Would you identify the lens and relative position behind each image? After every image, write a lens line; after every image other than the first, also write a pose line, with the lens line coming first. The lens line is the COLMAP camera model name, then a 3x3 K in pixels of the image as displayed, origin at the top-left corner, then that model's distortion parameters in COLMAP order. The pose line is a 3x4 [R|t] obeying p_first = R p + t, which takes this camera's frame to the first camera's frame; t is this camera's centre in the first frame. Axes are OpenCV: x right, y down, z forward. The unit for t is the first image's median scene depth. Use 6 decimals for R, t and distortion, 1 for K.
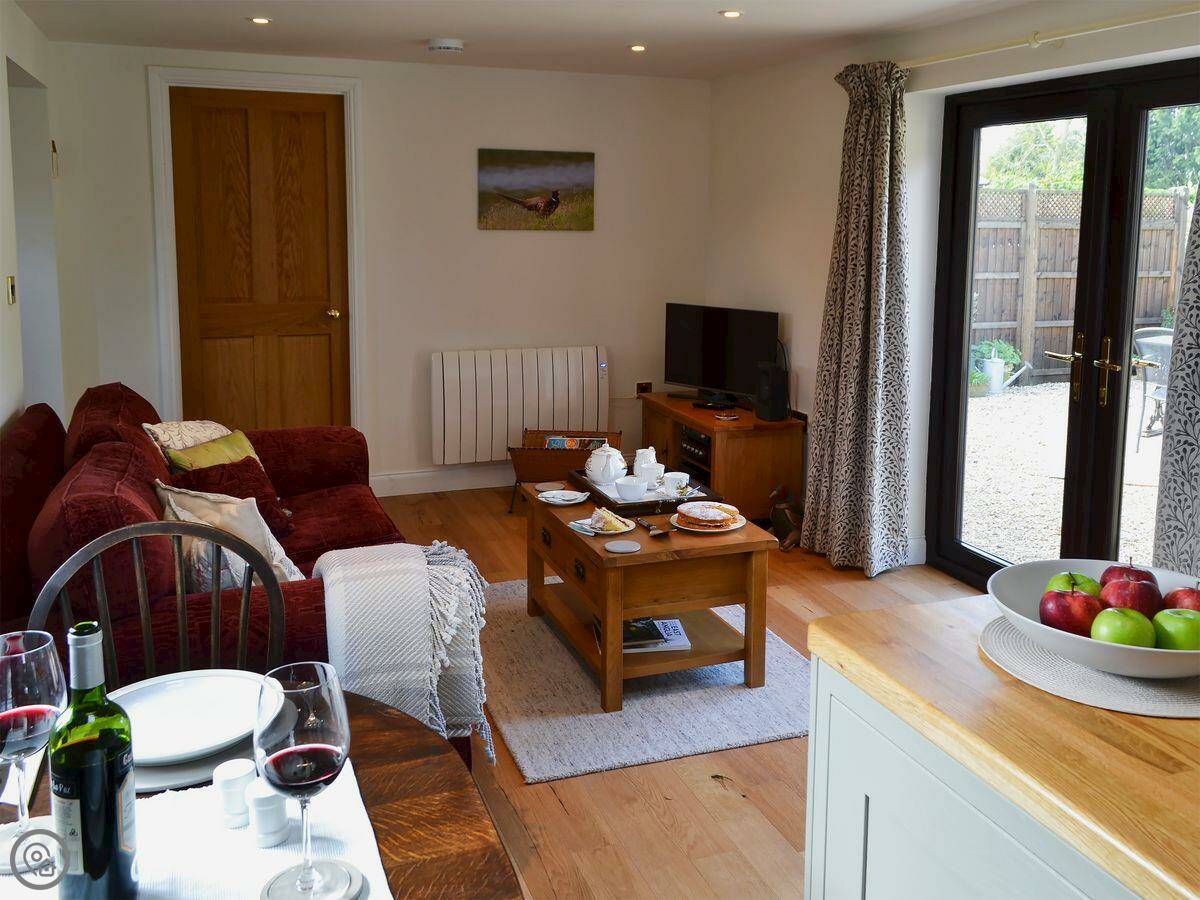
lens RADIAL K [[1163.7, 0, 602.3], [0, 1163.7, 369.7], [0, 0, 1]] dist [0.016742, 0.001314]
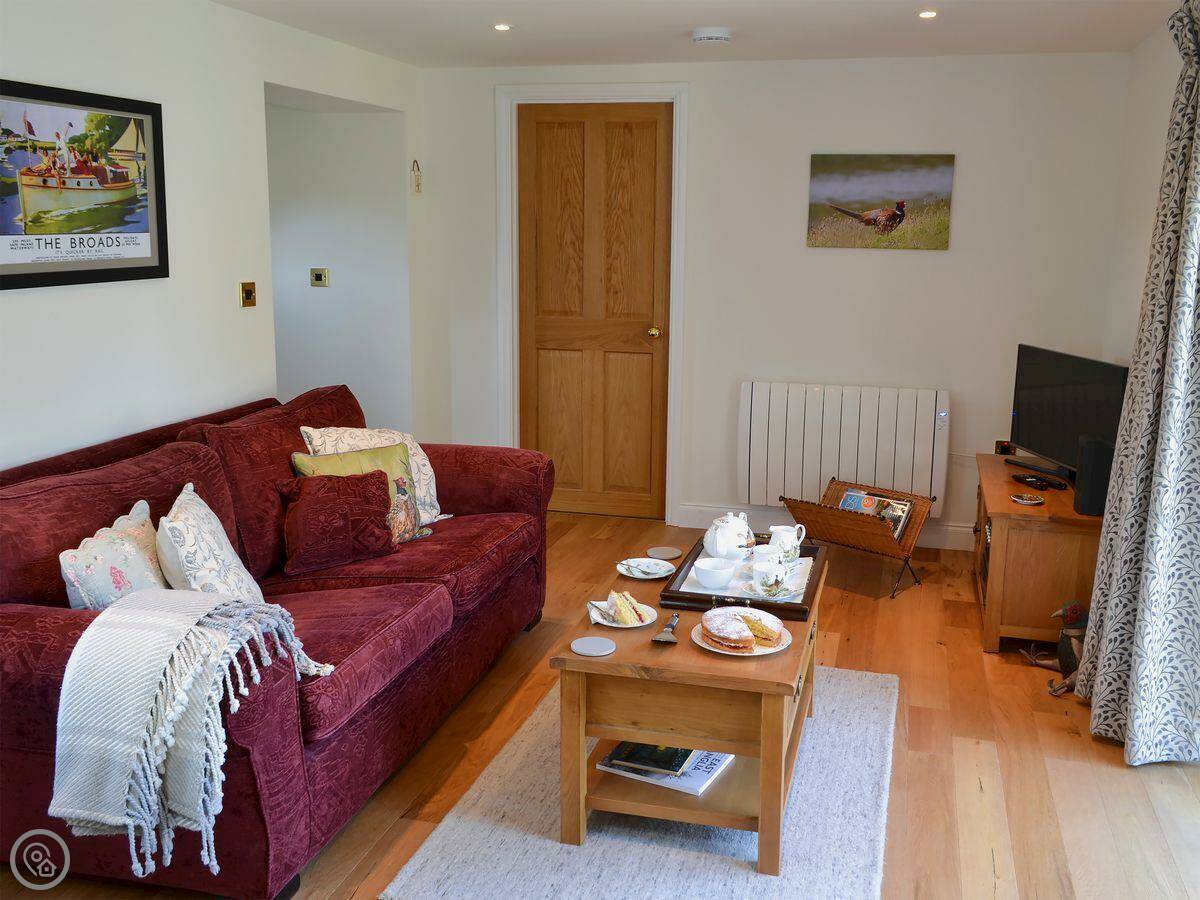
lens RADIAL K [[1090.4, 0, 596.8], [0, 1090.4, 420.1], [0, 0, 1]] dist [0.020478, -0.000639]
pose [[0.811202, 0.105704, -0.575133, 0.261280], [-0.084557, 0.994393, 0.063497, -0.029723], [0.578620, -0.002877, 0.815592, 0.238585]]
